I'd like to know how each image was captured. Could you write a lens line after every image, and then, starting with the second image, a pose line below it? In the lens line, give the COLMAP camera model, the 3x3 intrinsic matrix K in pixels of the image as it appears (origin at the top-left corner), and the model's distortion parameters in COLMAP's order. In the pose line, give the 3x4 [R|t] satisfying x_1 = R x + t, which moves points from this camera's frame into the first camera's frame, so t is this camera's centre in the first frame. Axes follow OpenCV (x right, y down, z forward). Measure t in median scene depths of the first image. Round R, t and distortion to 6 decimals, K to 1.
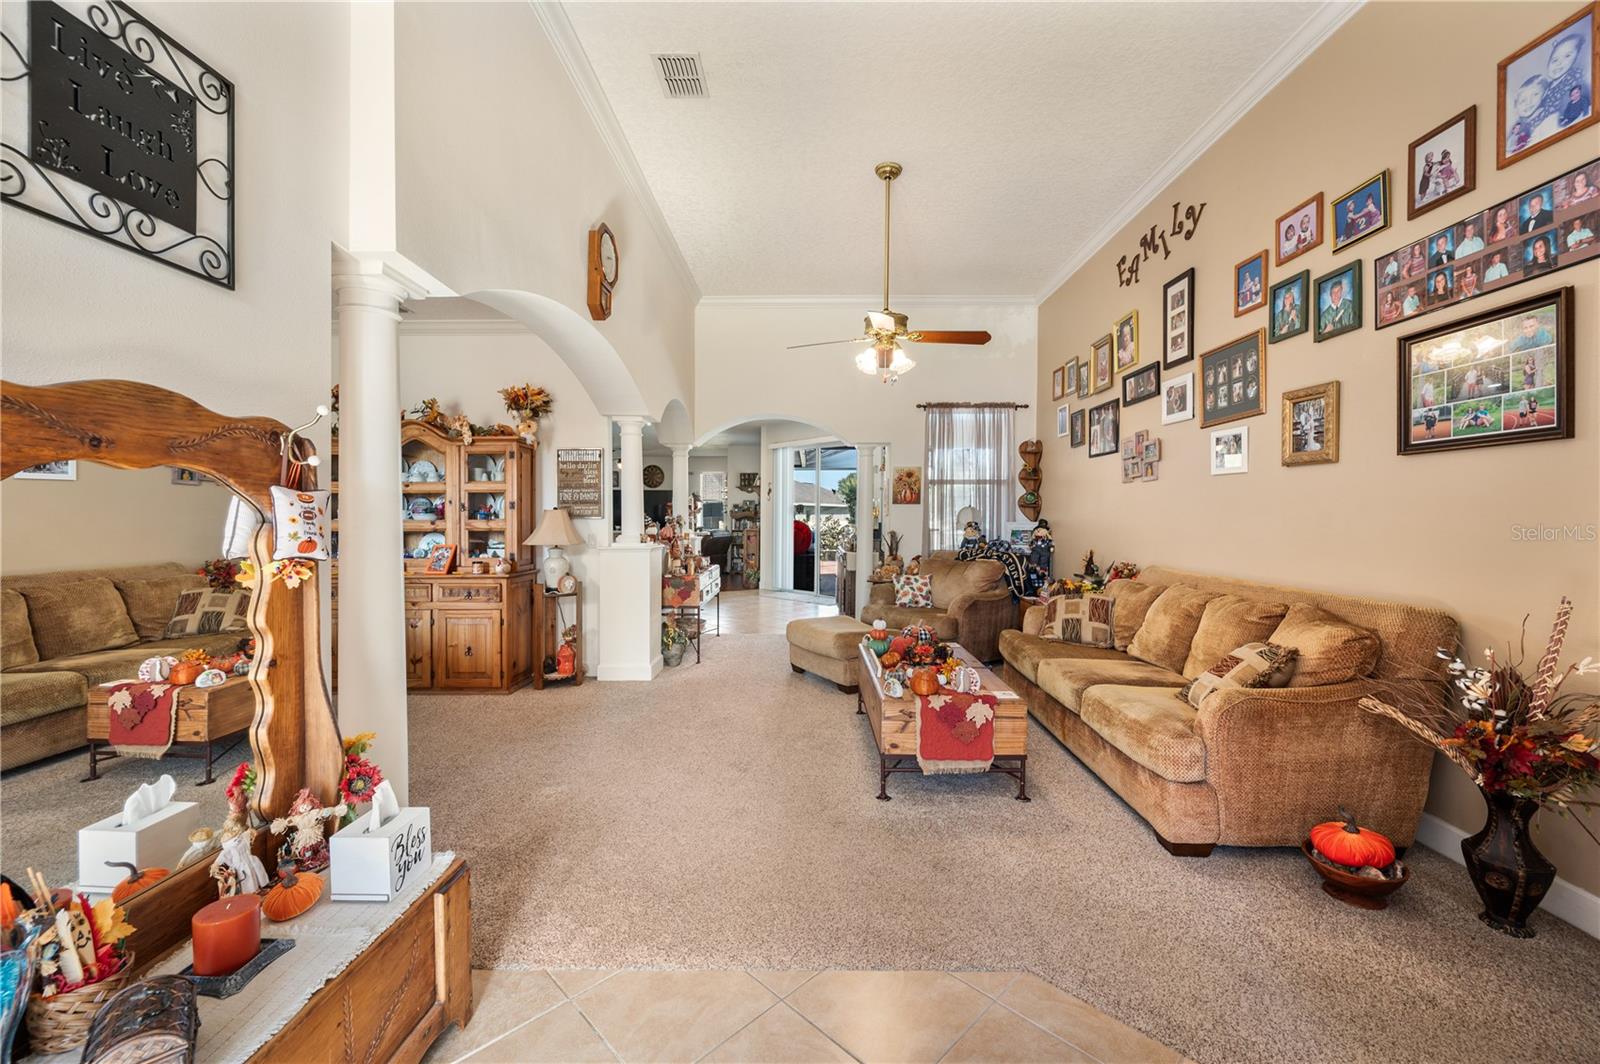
lens RADIAL K [[650.4, 0, 809.0], [0, 650.4, 540.2], [0, 0, 1]] dist [-0.001404, -0.000227]
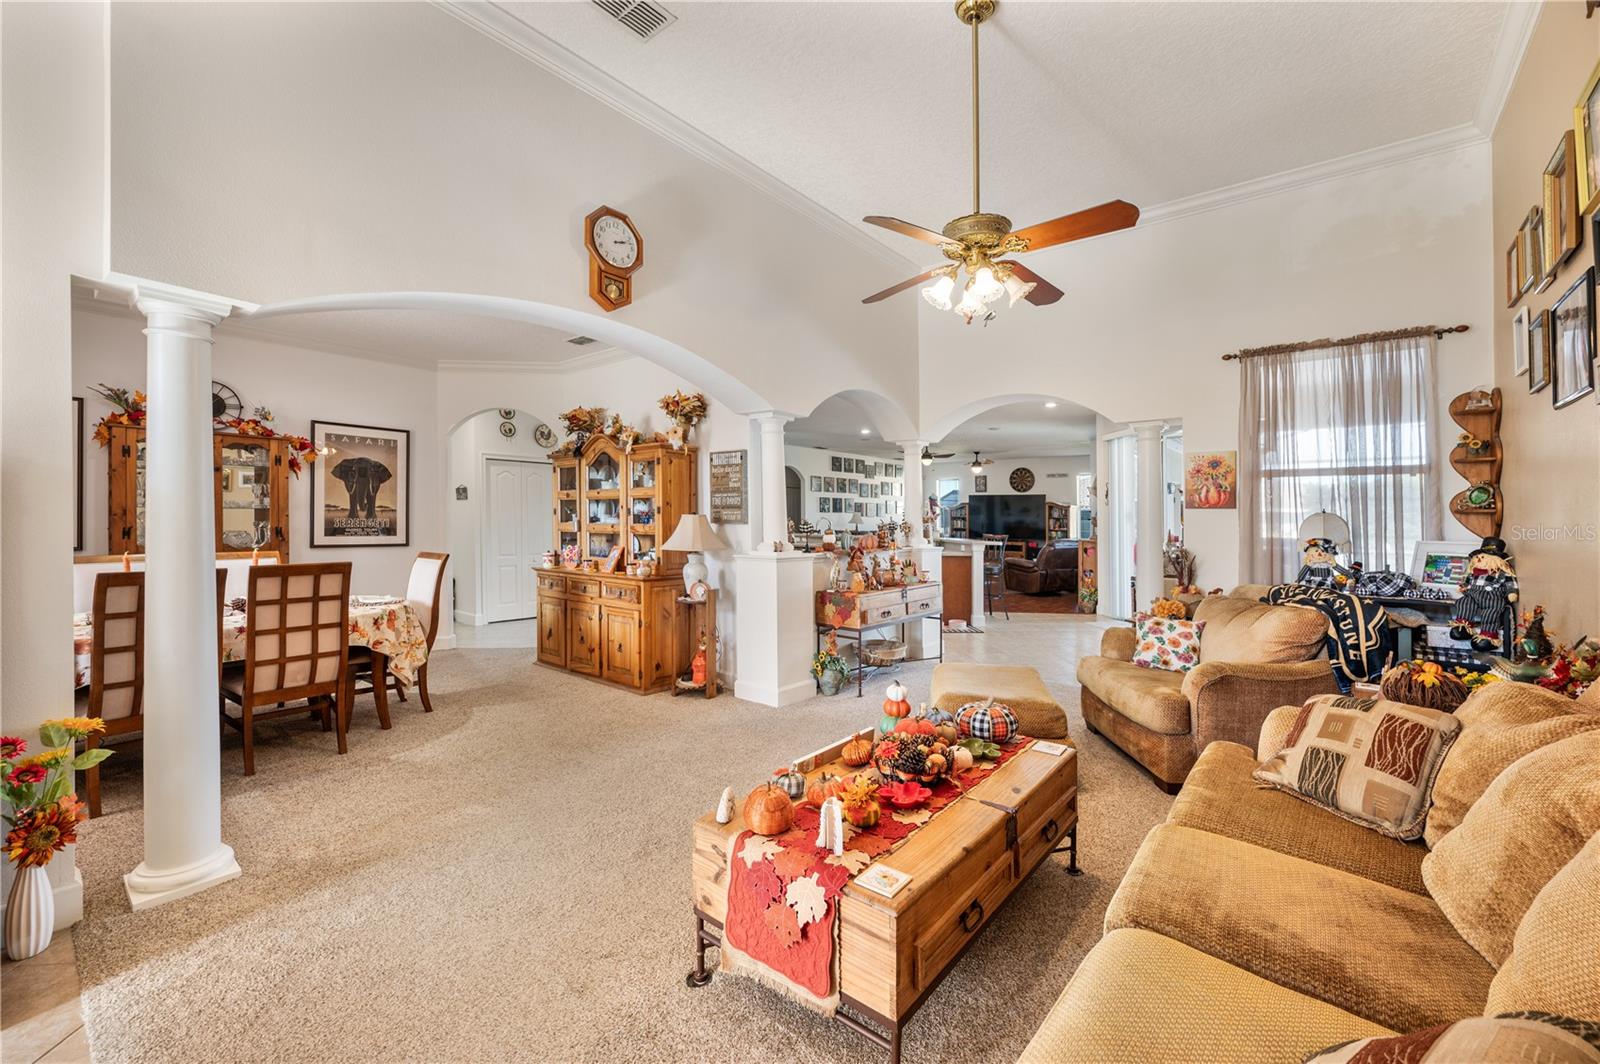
lens RADIAL K [[644.1, 0, 808.8], [0, 644.1, 523.9], [0, 0, 1]] dist [-0.001362, -0.000197]
pose [[0.777420, 0.012949, -0.628848, 0.355453], [-0.034778, 0.999144, -0.022420, -0.017053], [0.628019, 0.039300, 0.777205, 0.351300]]
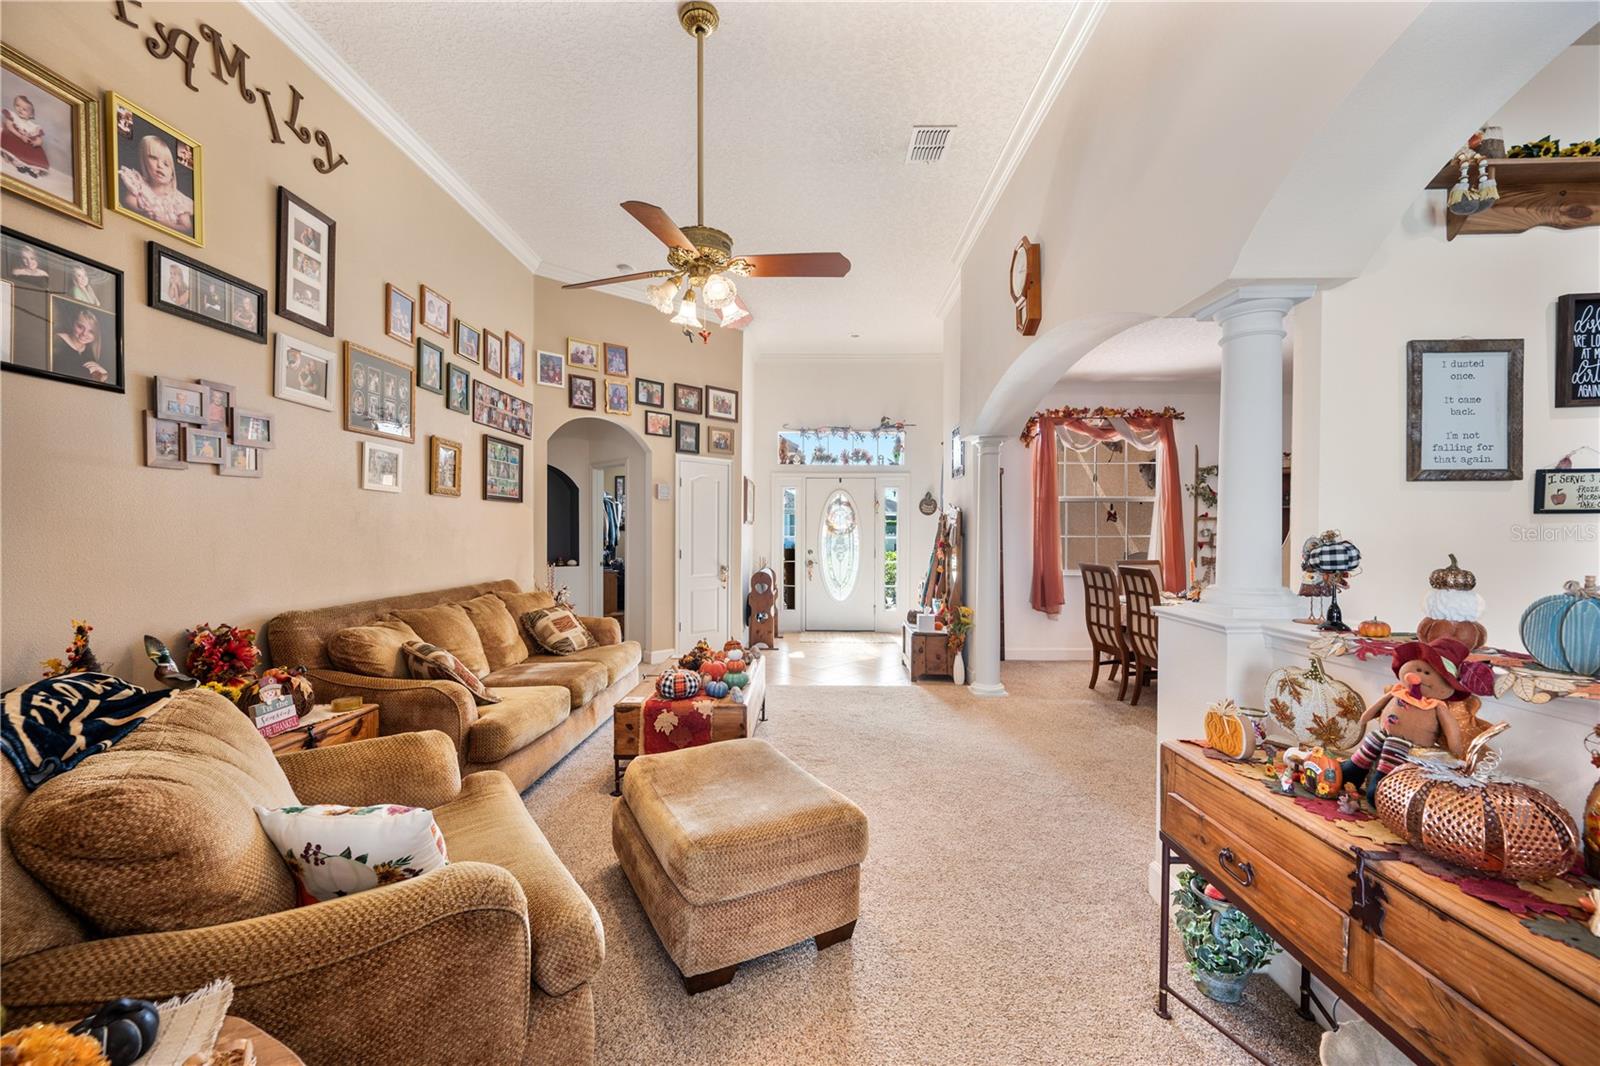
lens RADIAL K [[624.6, 0, 776.1], [0, 624.6, 538.7], [0, 0, 1]] dist [-0.011675, -0.000206]
pose [[-0.998445, 0.000435, 0.055744, 0.010806], [0.003227, 0.998744, 0.050002, -0.061367], [-0.055652, 0.050104, -0.997192, 1.507775]]
